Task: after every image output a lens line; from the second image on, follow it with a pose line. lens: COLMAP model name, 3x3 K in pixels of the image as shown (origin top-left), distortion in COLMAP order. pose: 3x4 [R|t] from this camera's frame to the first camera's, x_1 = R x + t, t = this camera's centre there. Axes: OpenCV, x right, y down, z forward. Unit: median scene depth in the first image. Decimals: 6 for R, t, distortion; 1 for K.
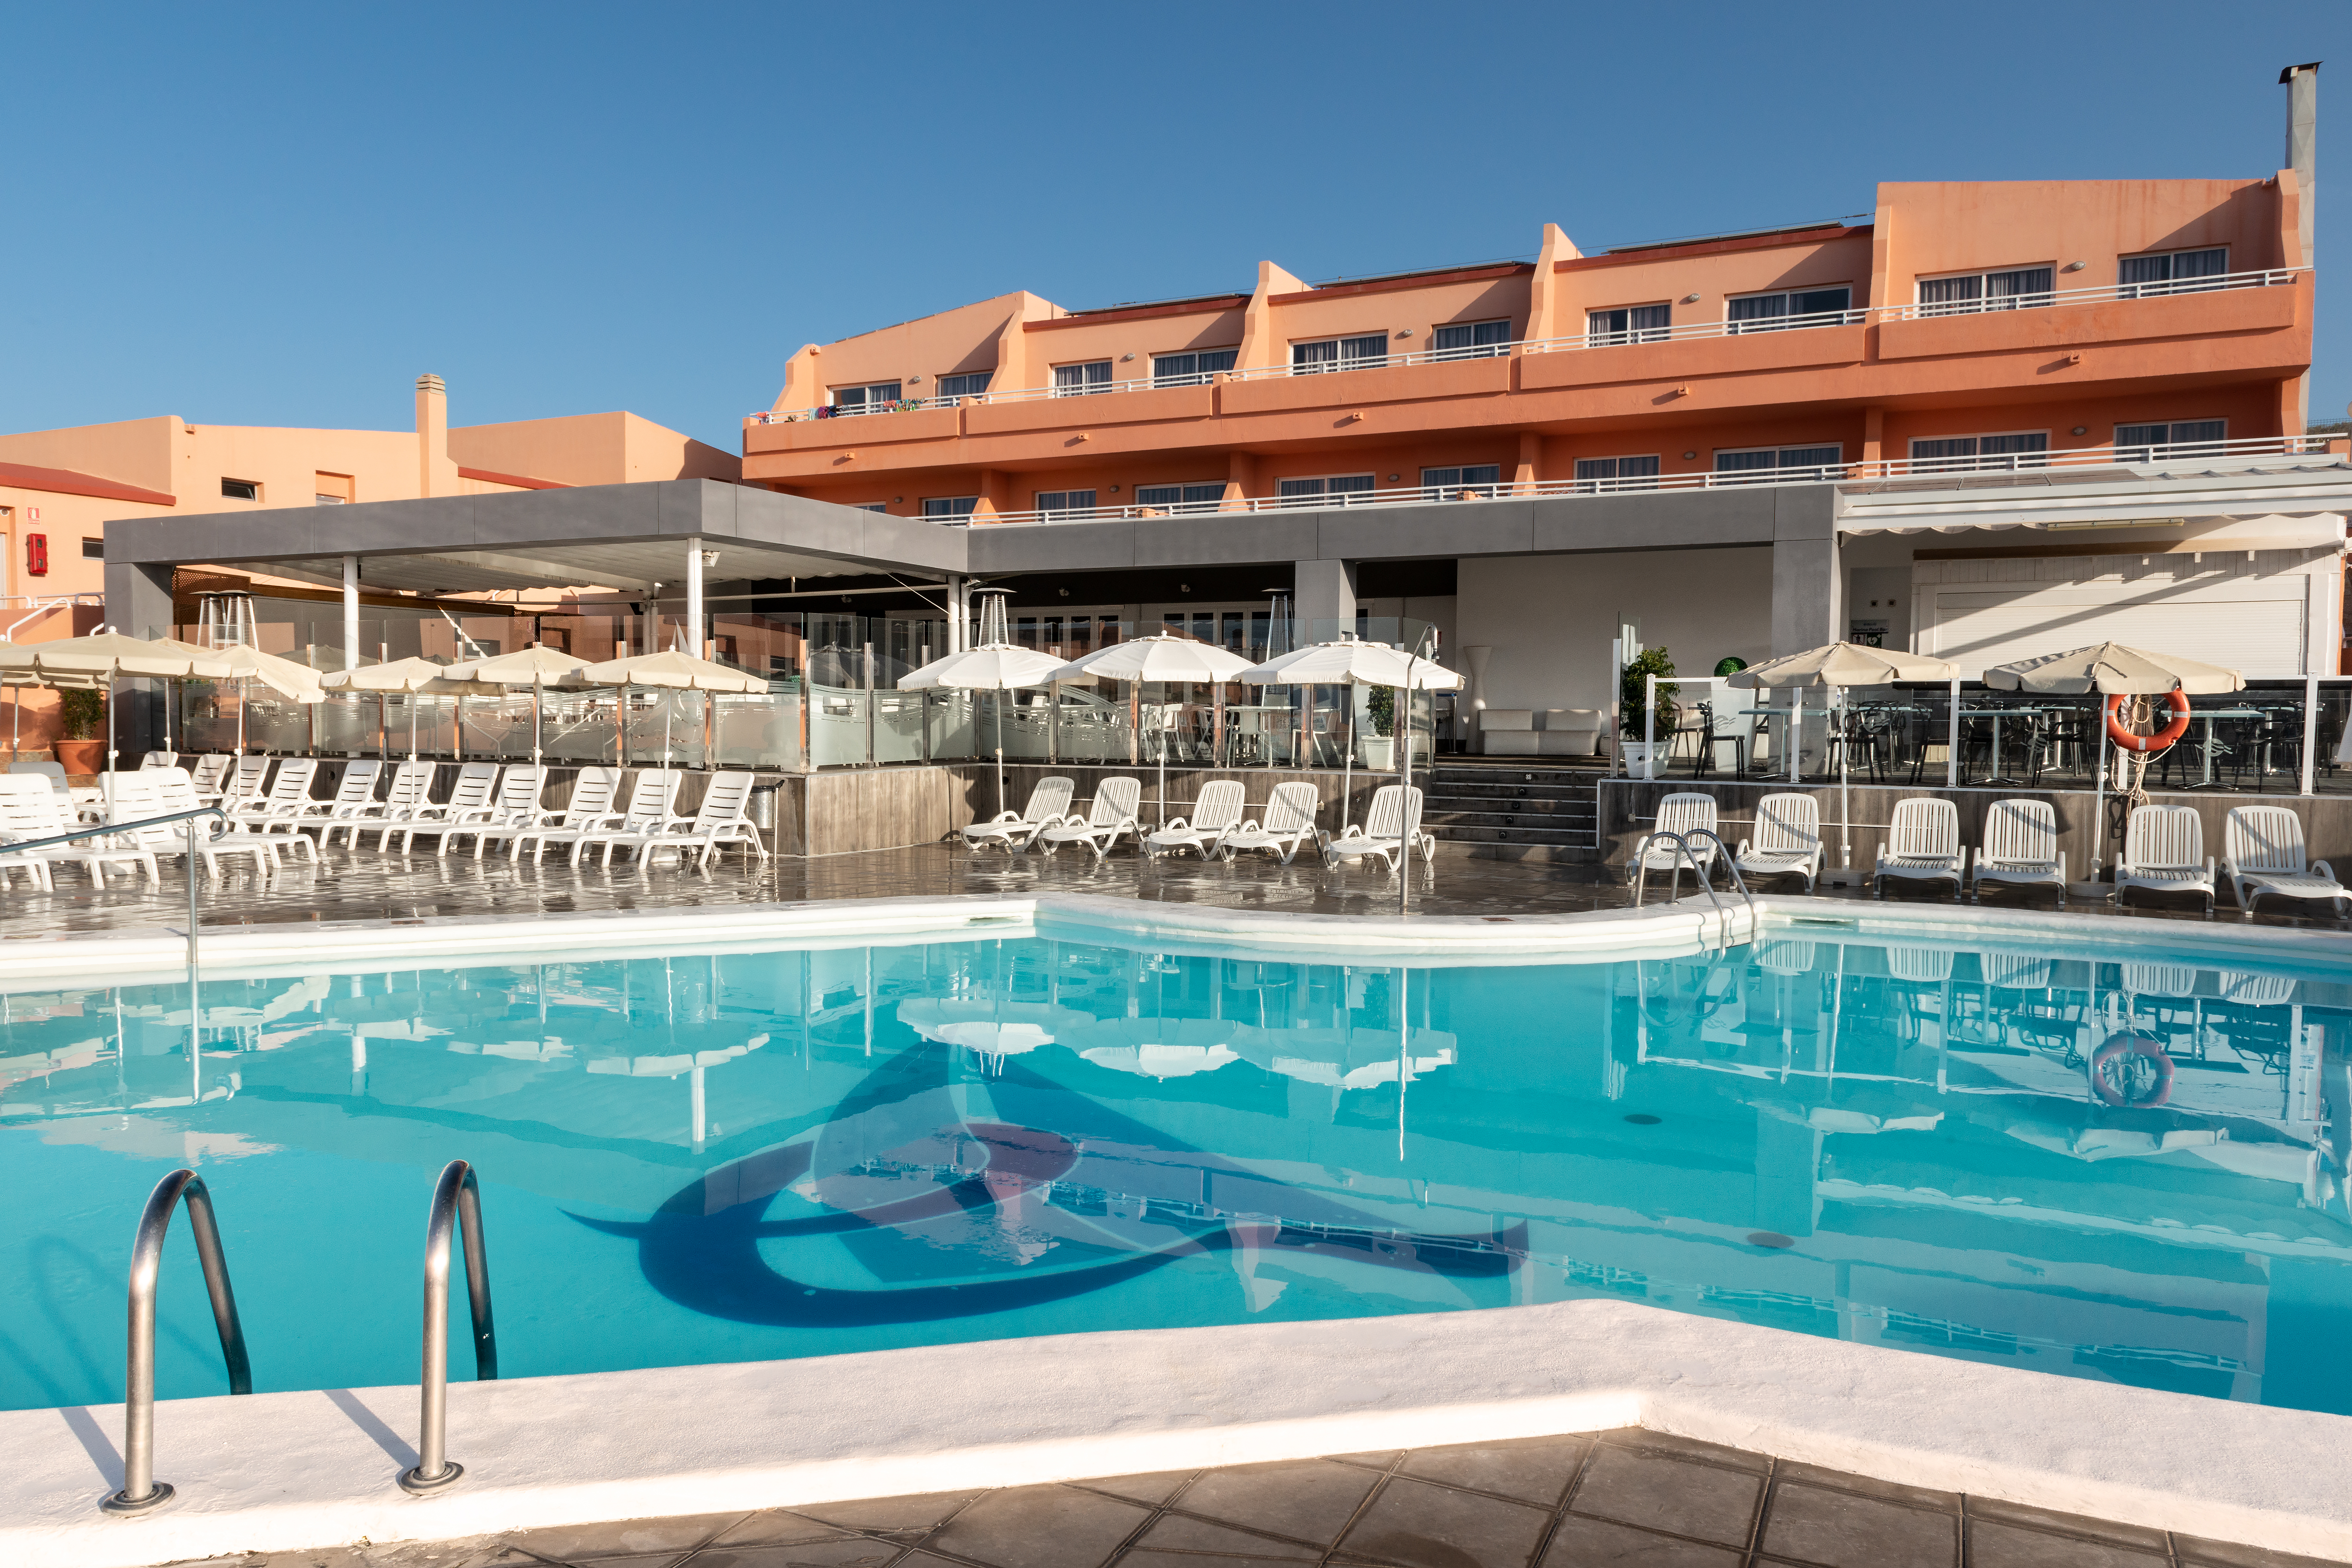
lens RADIAL K [[1624.1, 0, 1174.9], [0, 1624.1, 779.1], [0, 0, 1]] dist [-0.008539, 0.000860]
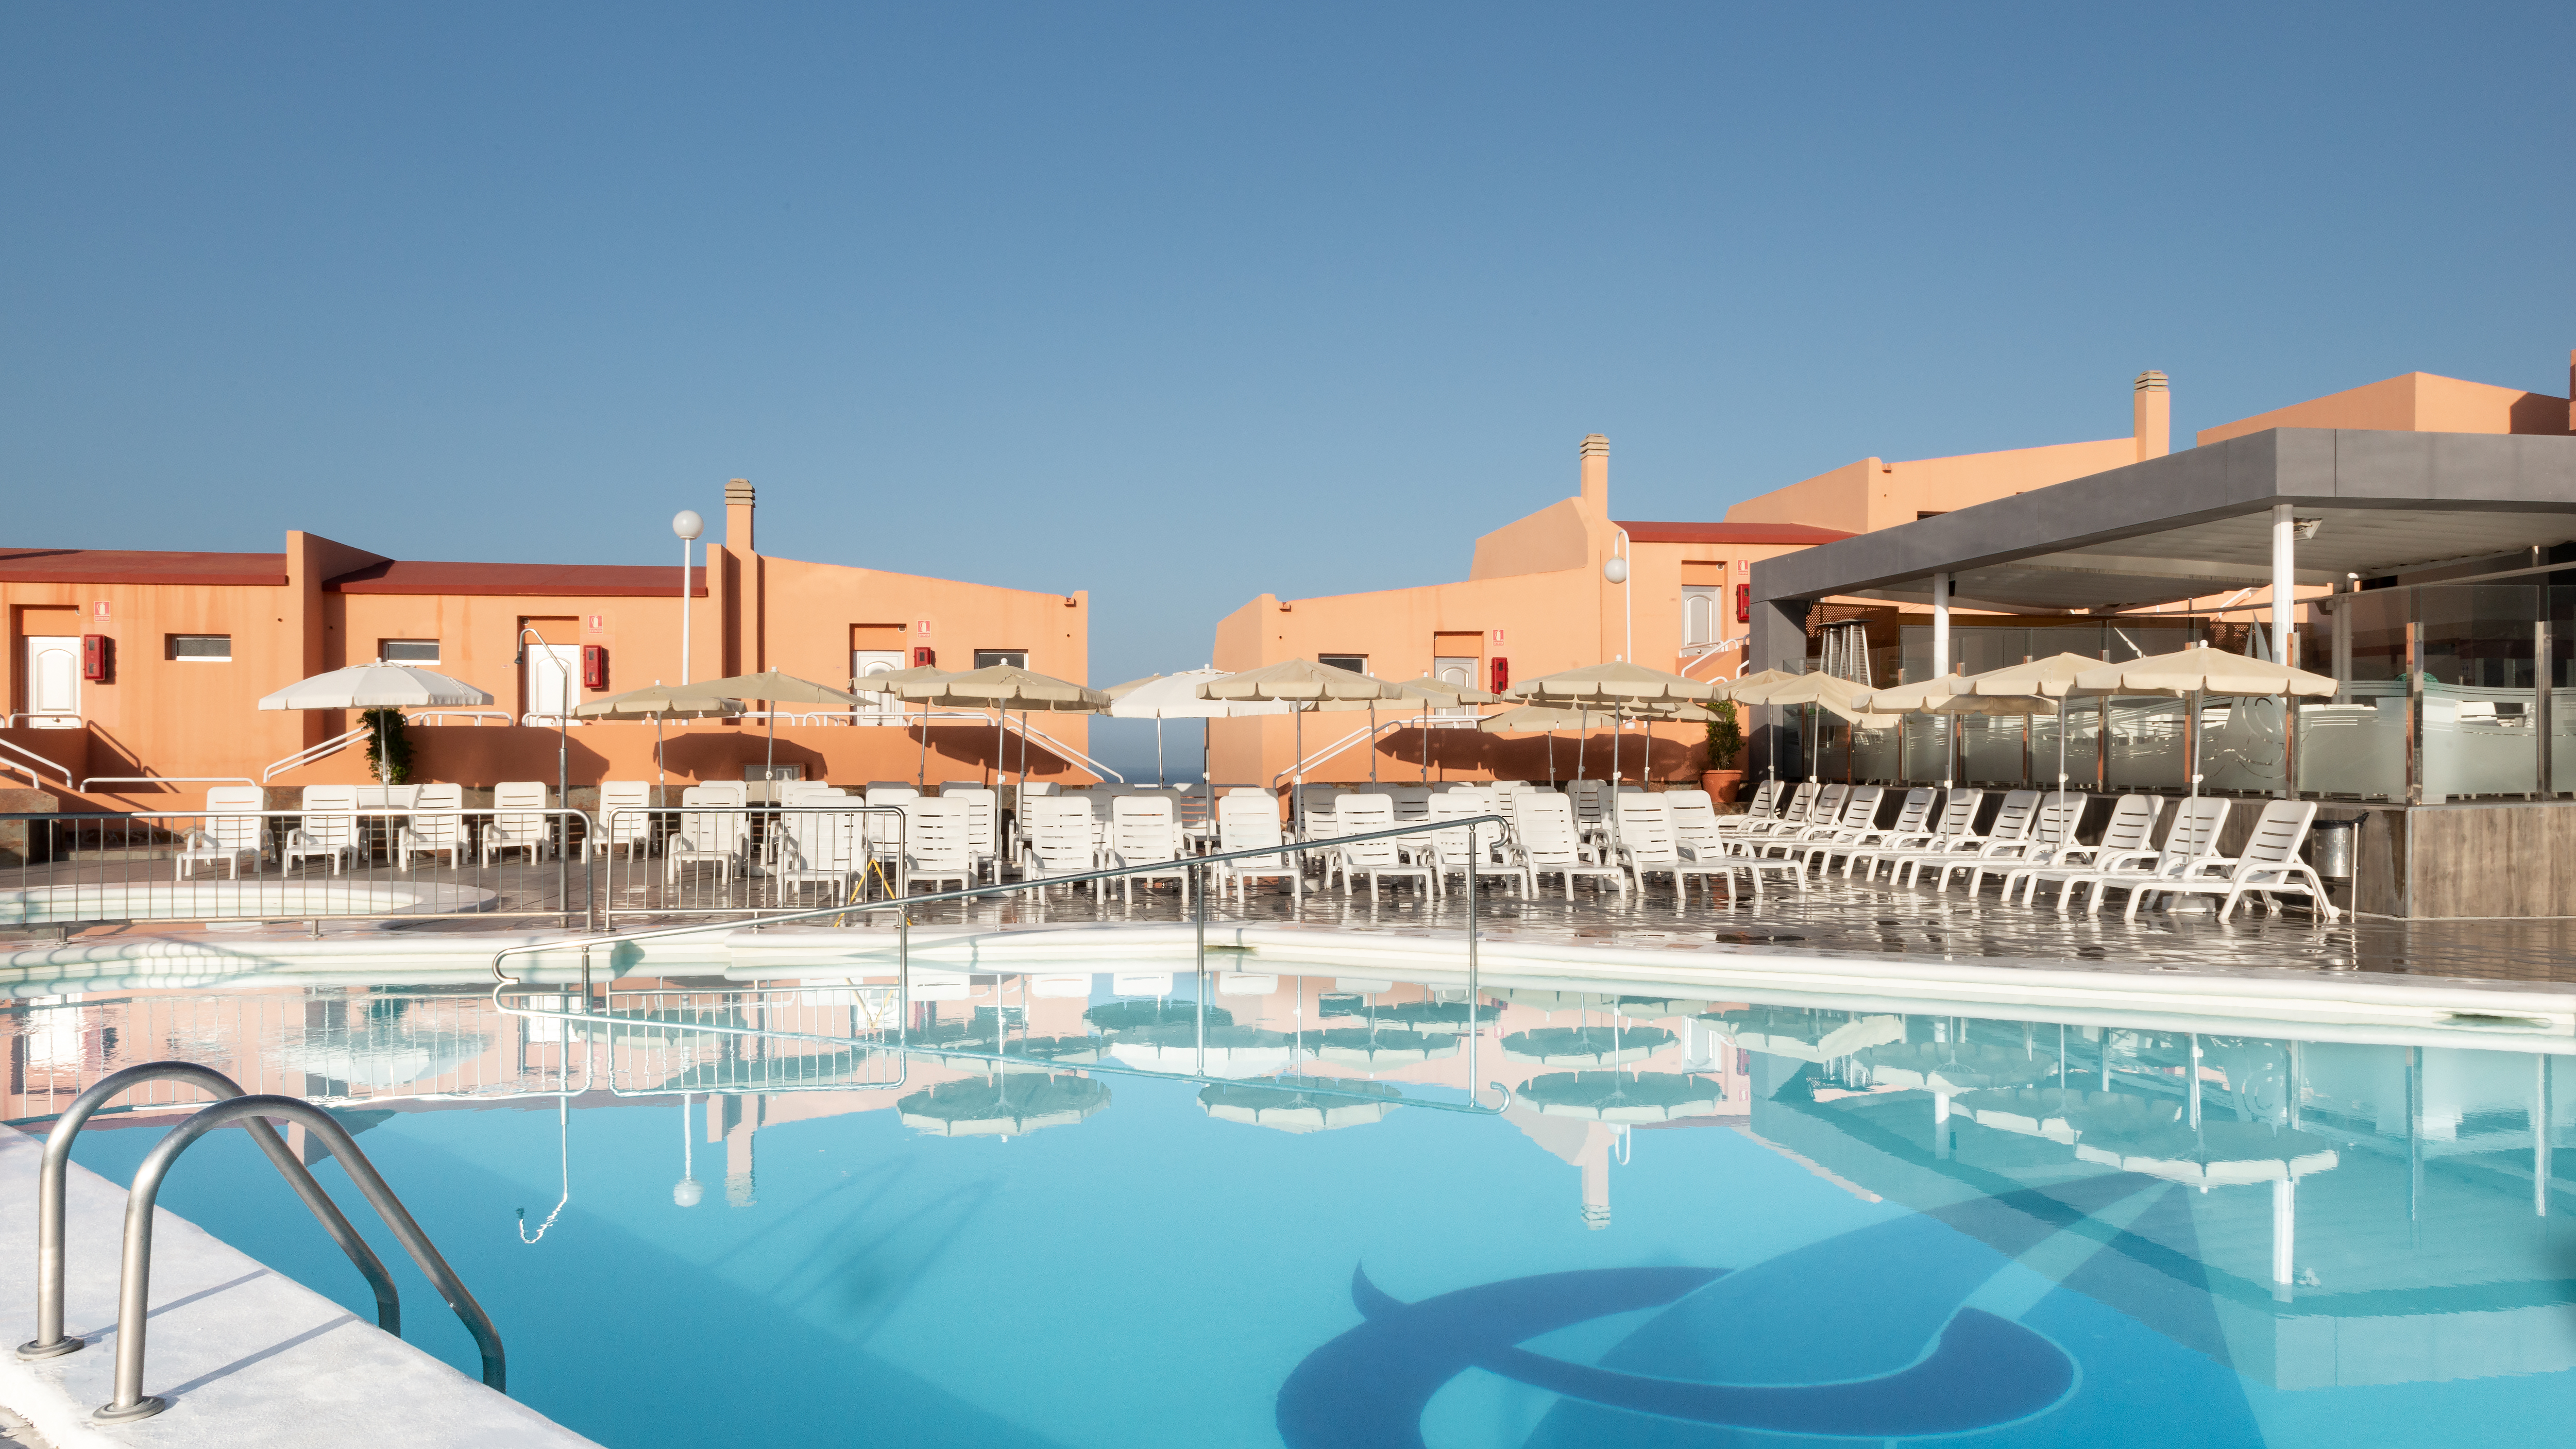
lens RADIAL K [[1748.4, 0, 1294.2], [0, 1748.4, 740.0], [0, 0, 1]] dist [-0.012256, -0.004682]
pose [[0.584996, -0.020953, -0.810766, 0.107797], [-0.019113, 0.999032, -0.039609, 0.007774], [0.810811, 0.038668, 0.584029, 0.126706]]
